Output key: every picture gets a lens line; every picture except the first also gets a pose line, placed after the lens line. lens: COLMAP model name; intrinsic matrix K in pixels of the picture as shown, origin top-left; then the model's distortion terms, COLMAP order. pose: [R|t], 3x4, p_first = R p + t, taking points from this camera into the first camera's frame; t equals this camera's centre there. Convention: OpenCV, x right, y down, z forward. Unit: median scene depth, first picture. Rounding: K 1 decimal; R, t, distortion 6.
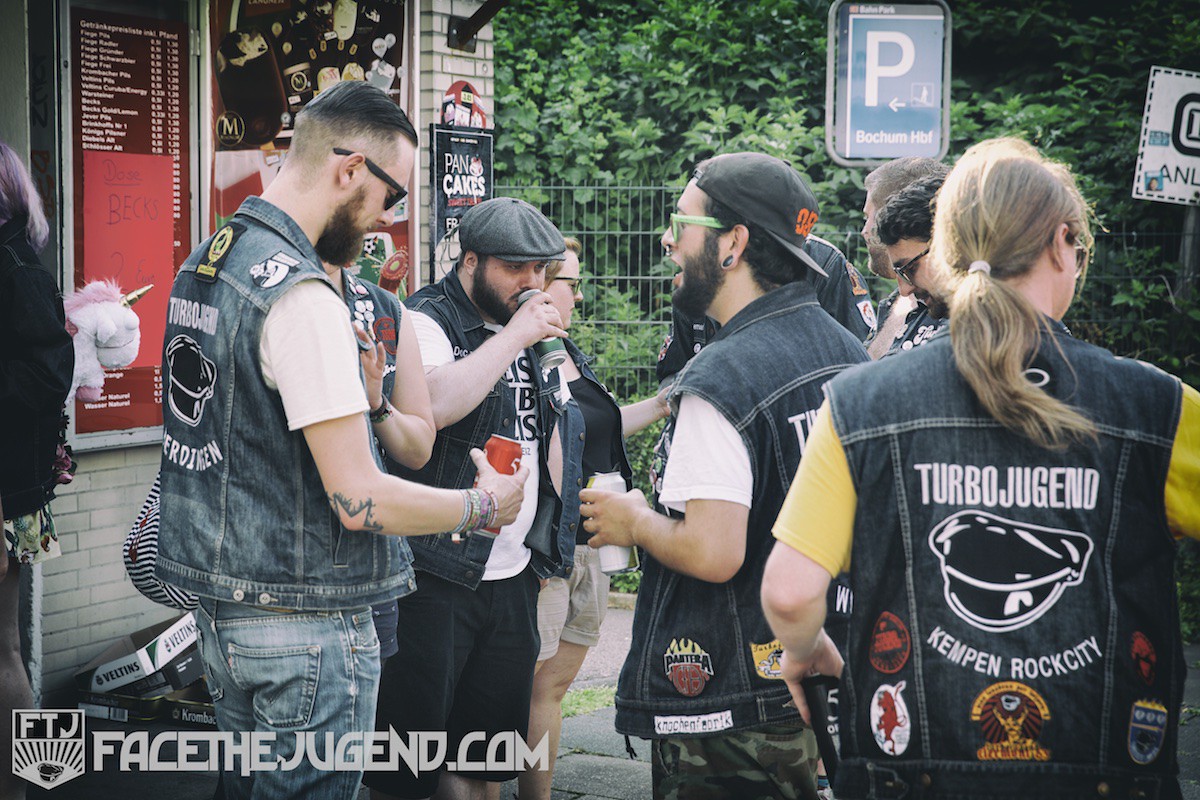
lens RADIAL K [[2557.5, 0, 600.0], [0, 2557.5, 400.0], [0, 0, 1]] dist [0.034482, 2.454140]
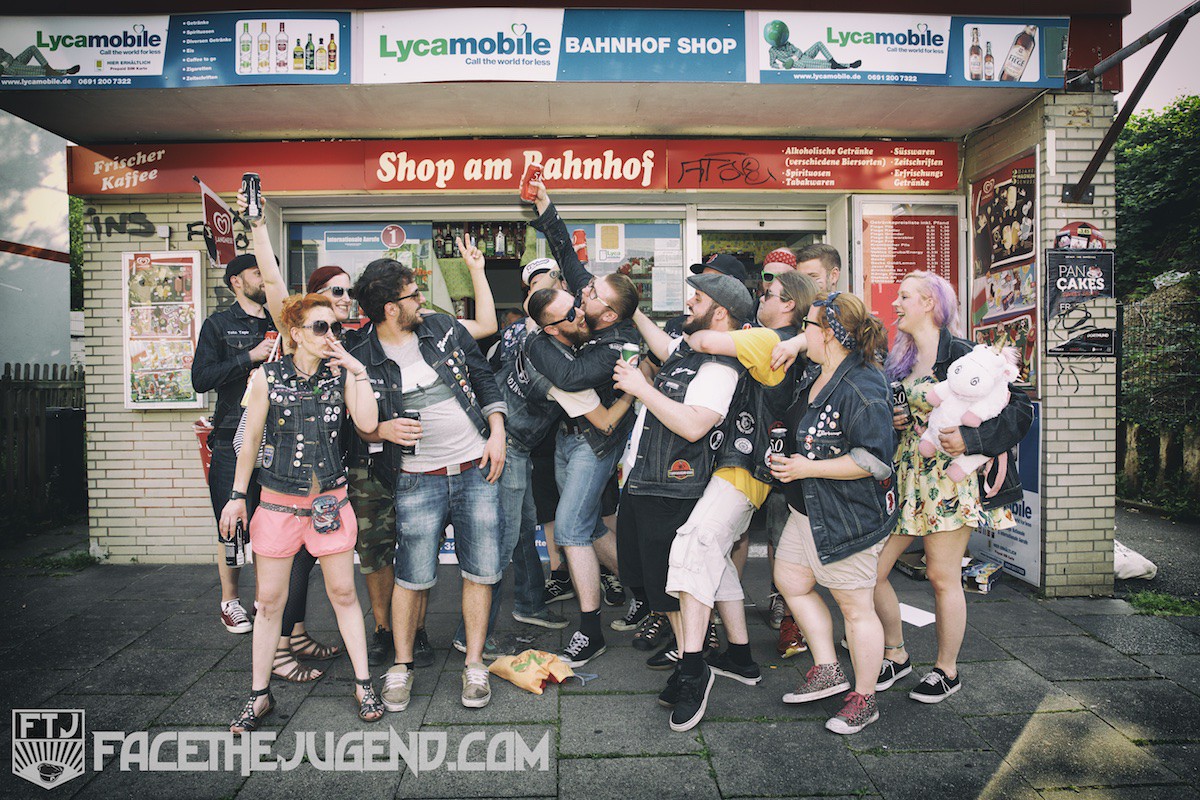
lens RADIAL K [[852.5, 0, 600.0], [0, 852.5, 400.0], [0, 0, 1]] dist [-0.107143, 0.083969]
pose [[0.478994, 0.021096, -0.877565, 0.275272], [-0.037380, 0.999295, 0.003620, 0.001577], [0.877022, 0.031069, 0.479444, 0.472411]]
